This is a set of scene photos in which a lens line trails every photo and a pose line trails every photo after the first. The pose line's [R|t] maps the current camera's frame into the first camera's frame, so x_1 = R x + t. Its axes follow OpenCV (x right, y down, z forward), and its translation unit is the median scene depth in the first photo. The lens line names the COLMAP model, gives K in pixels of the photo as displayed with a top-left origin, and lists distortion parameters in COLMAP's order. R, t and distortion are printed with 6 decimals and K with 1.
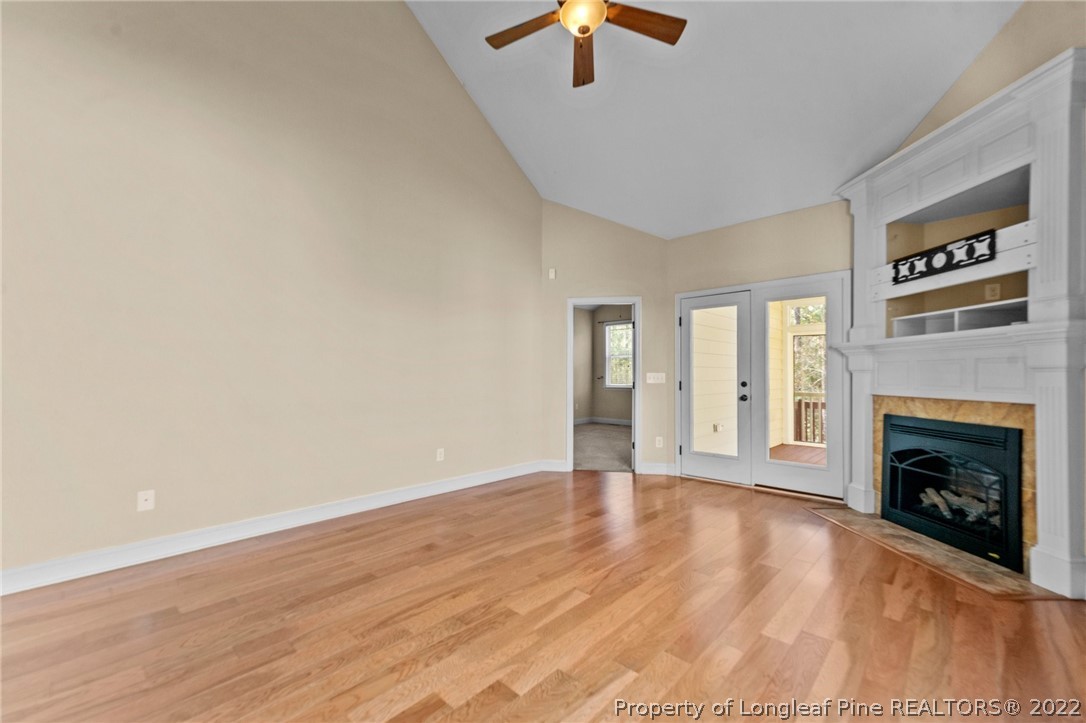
lens RADIAL K [[441.8, 0, 538.4], [0, 441.8, 370.8], [0, 0, 1]] dist [0.029931, -0.000367]
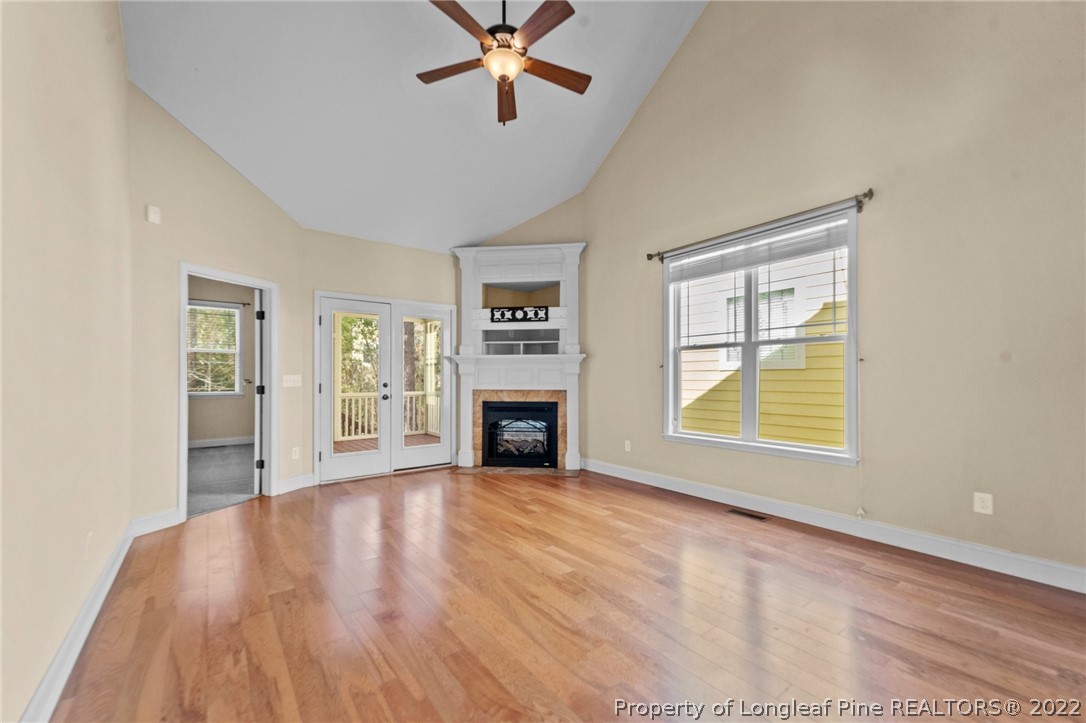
lens RADIAL K [[441.8, 0, 544.6], [0, 441.8, 377.0], [0, 0, 1]] dist [0.029931, -0.000367]
pose [[0.165213, -0.000233, 0.986258, -0.868618], [-0.008178, 0.999965, 0.001607, 0.005937], [-0.986224, -0.008331, 0.165205, 0.602466]]
